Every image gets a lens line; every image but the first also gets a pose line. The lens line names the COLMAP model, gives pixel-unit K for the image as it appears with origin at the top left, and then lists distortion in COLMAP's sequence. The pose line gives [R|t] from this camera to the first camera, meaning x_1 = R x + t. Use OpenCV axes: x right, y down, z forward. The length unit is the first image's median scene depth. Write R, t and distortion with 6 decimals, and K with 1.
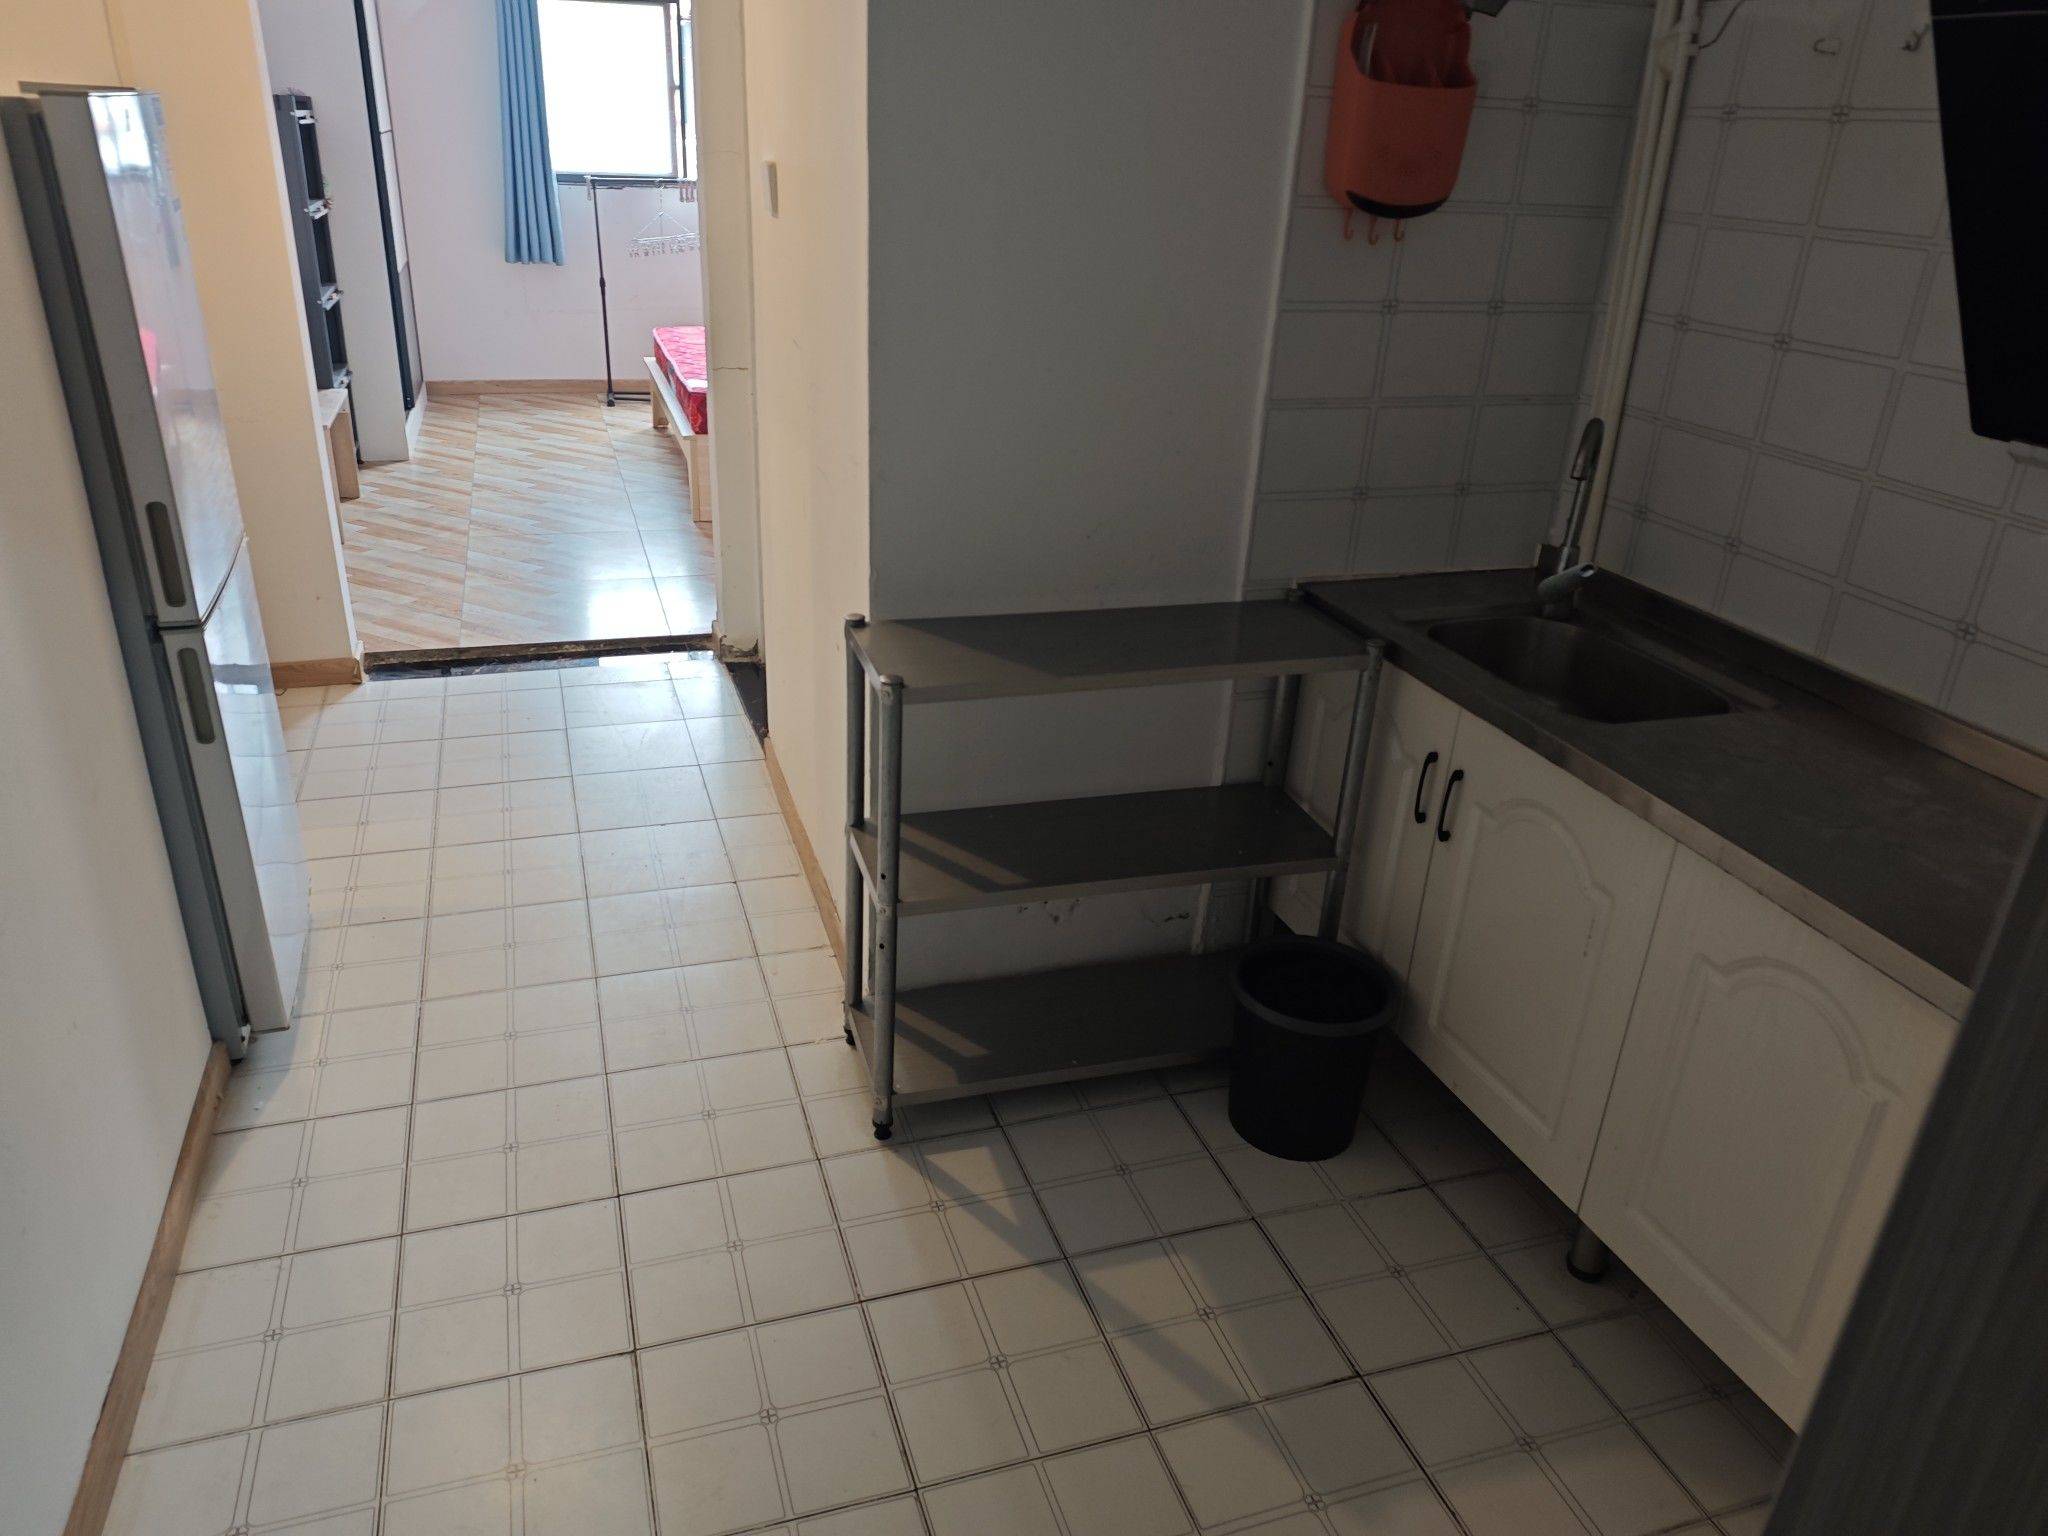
lens RADIAL K [[1394.2, 0, 1025.8], [0, 1394.2, 758.2], [0, 0, 1]] dist [0.053126, -0.089386]
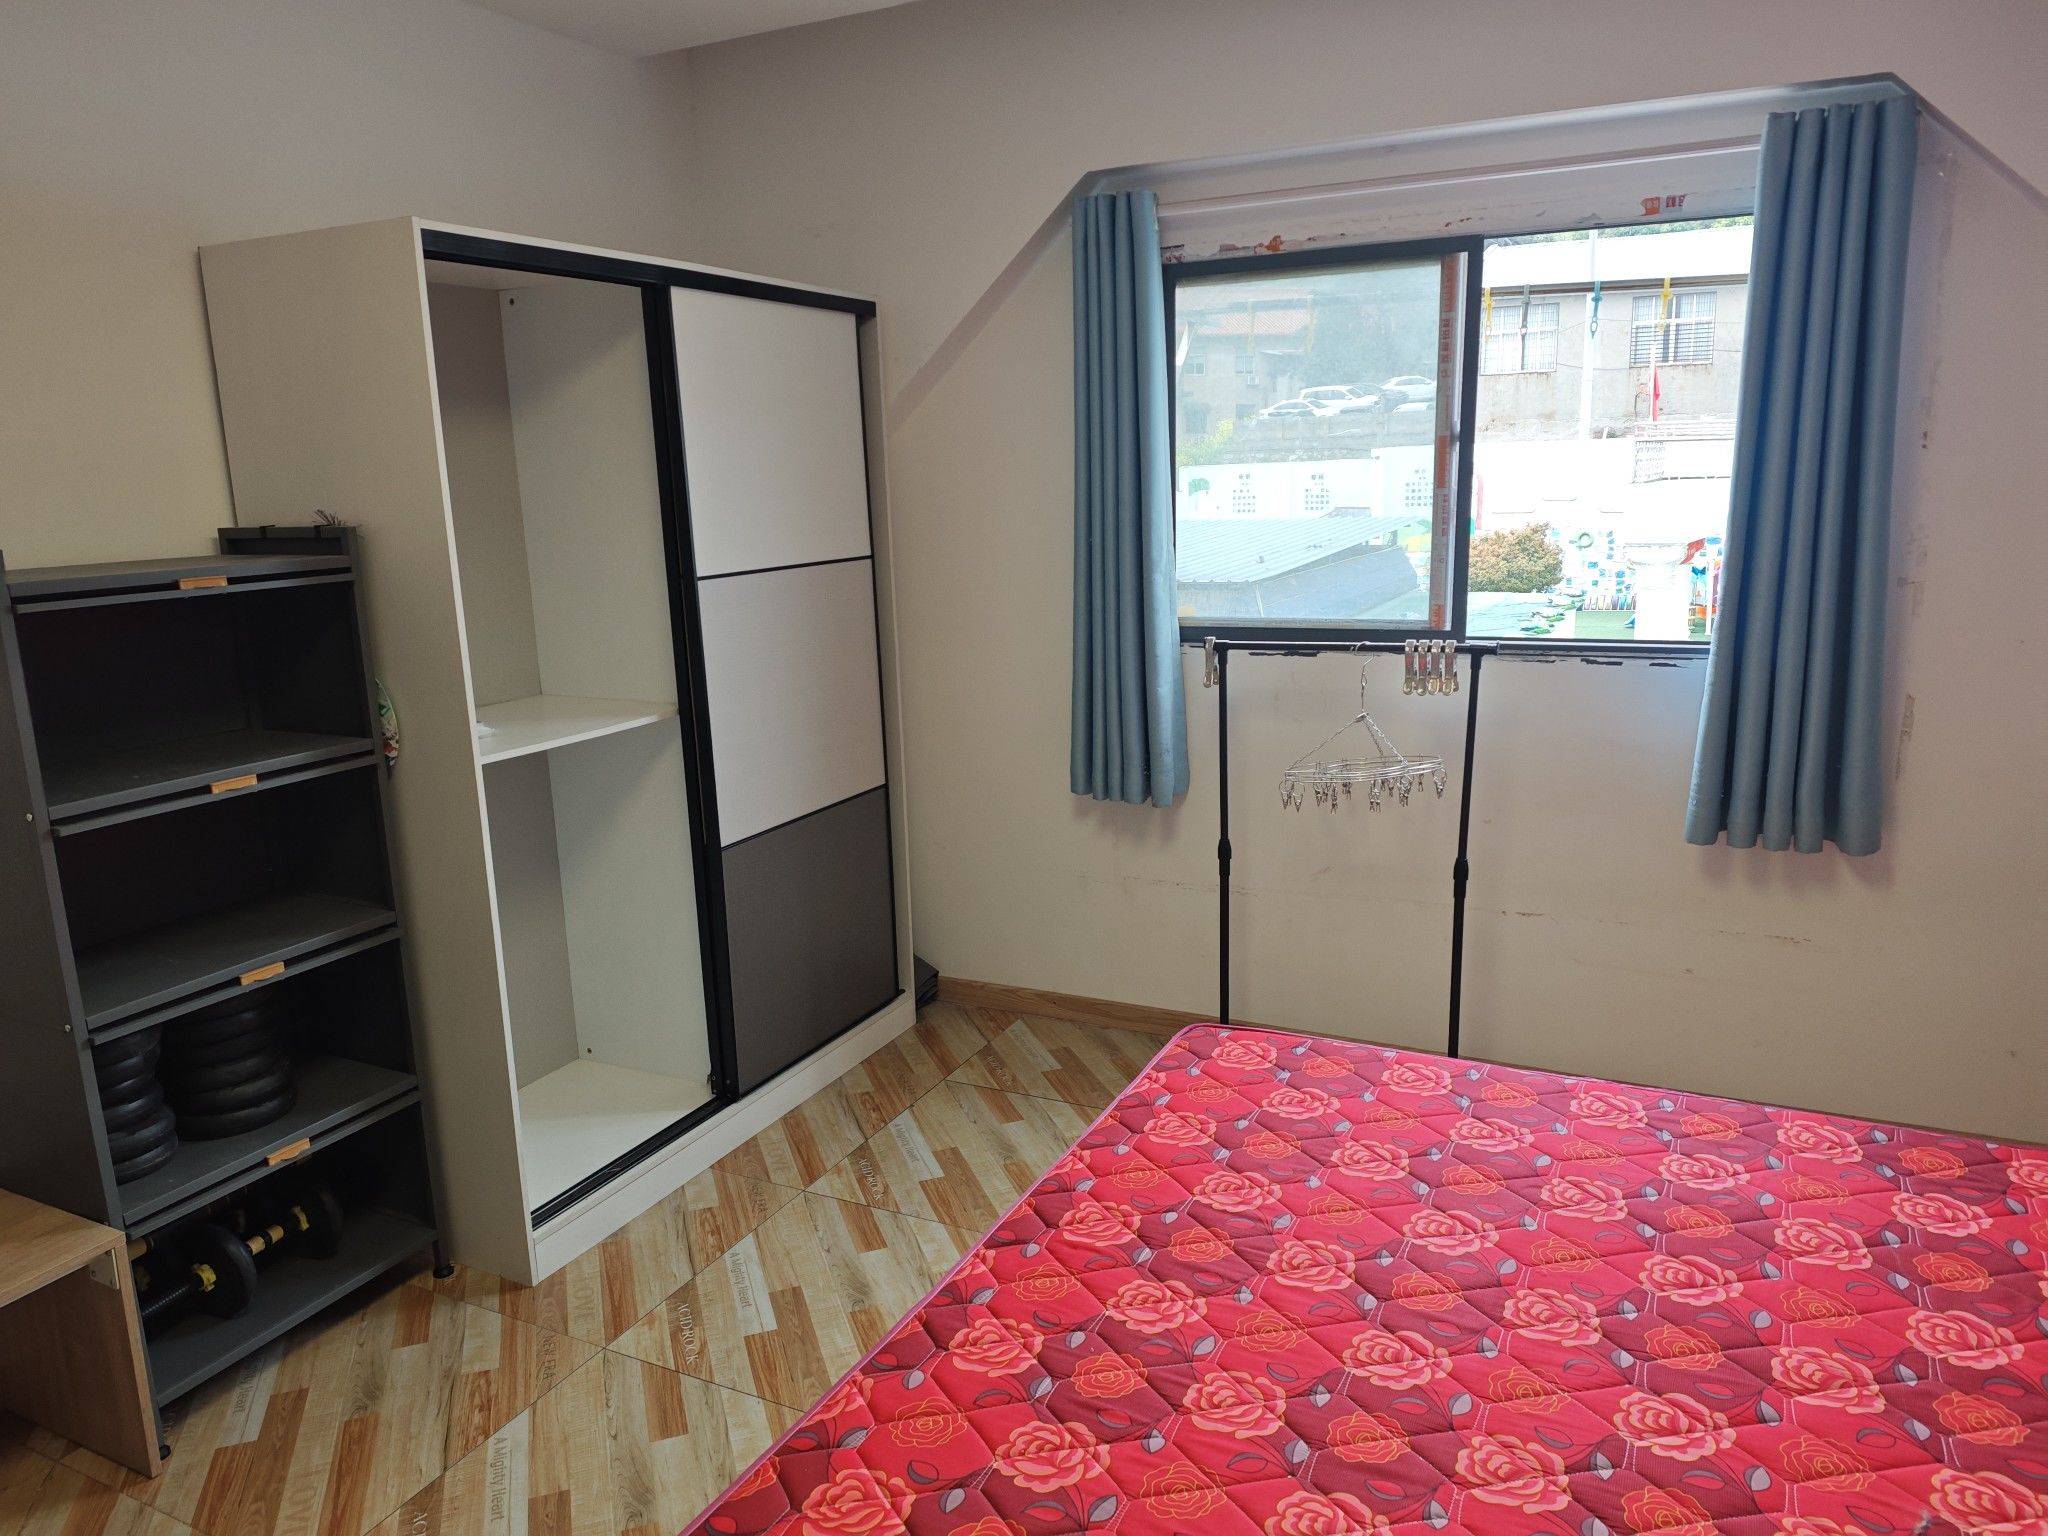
lens RADIAL K [[1395.6, 0, 1047.2], [0, 1395.6, 772.4], [0, 0, 1]] dist [0.075521, -0.127503]
pose [[0.712104, 0.085163, -0.696889, -0.027800], [-0.234747, 0.964367, -0.122022, -0.304799], [0.661666, 0.250485, 0.706722, 0.657020]]
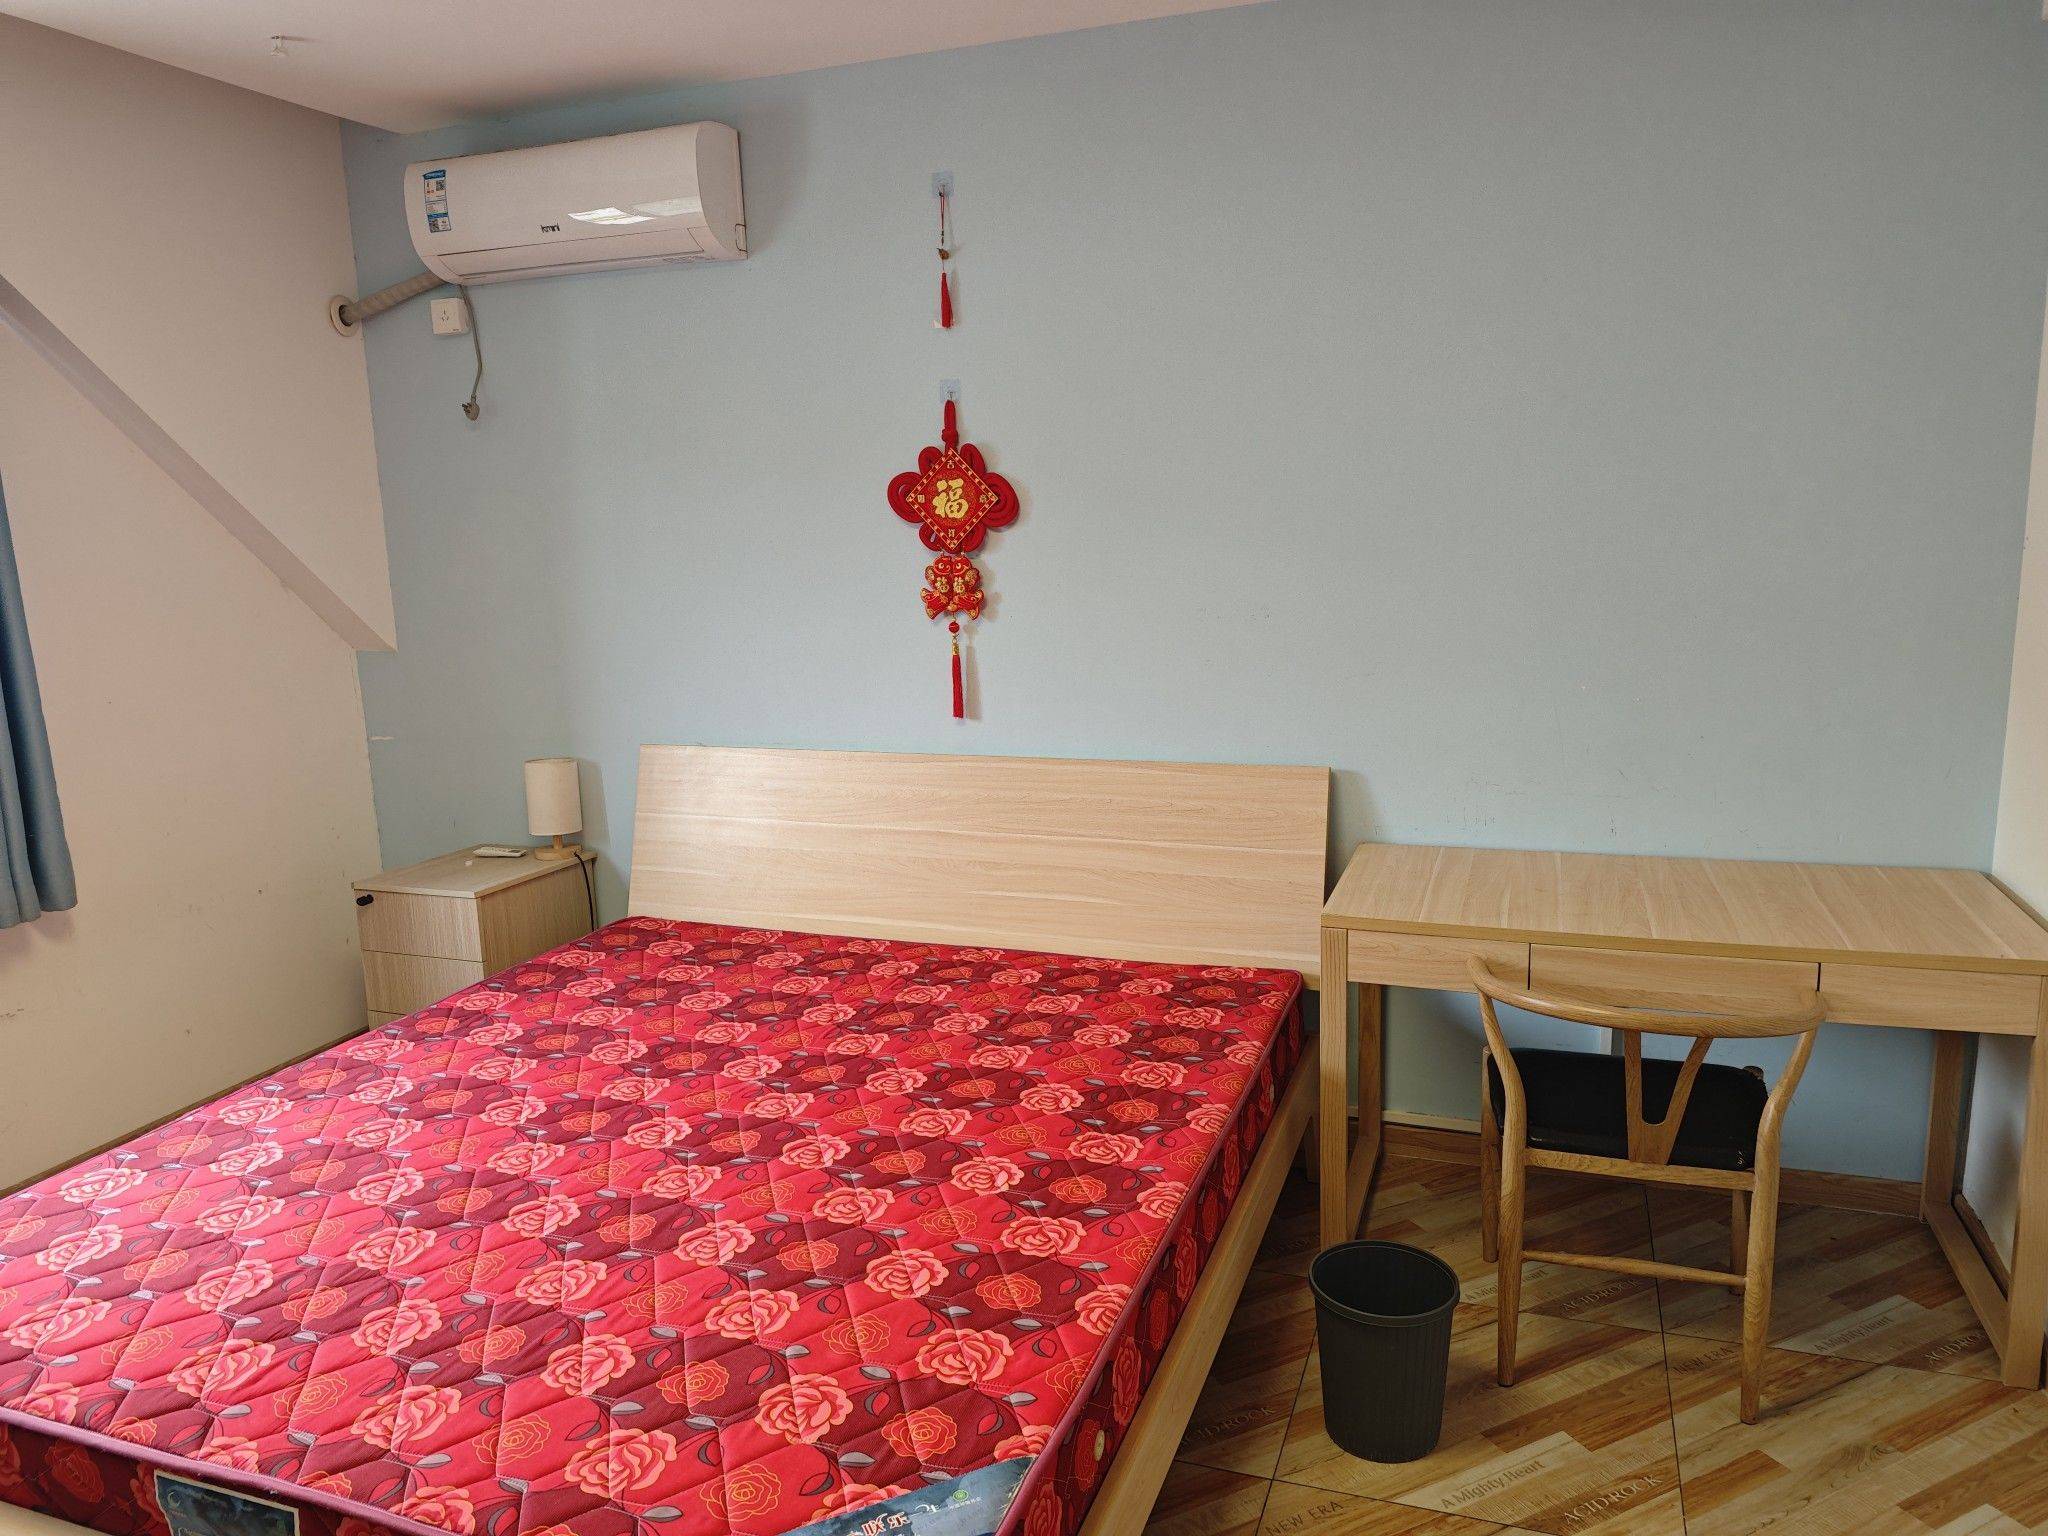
lens RADIAL K [[1395.6, 0, 1047.2], [0, 1395.6, 772.4], [0, 0, 1]] dist [0.075521, -0.127503]
pose [[0.616628, -0.211479, 0.758318, -0.281555], [0.379133, 0.923956, -0.050621, -0.284959], [-0.689948, 0.318718, 0.649916, 0.582939]]
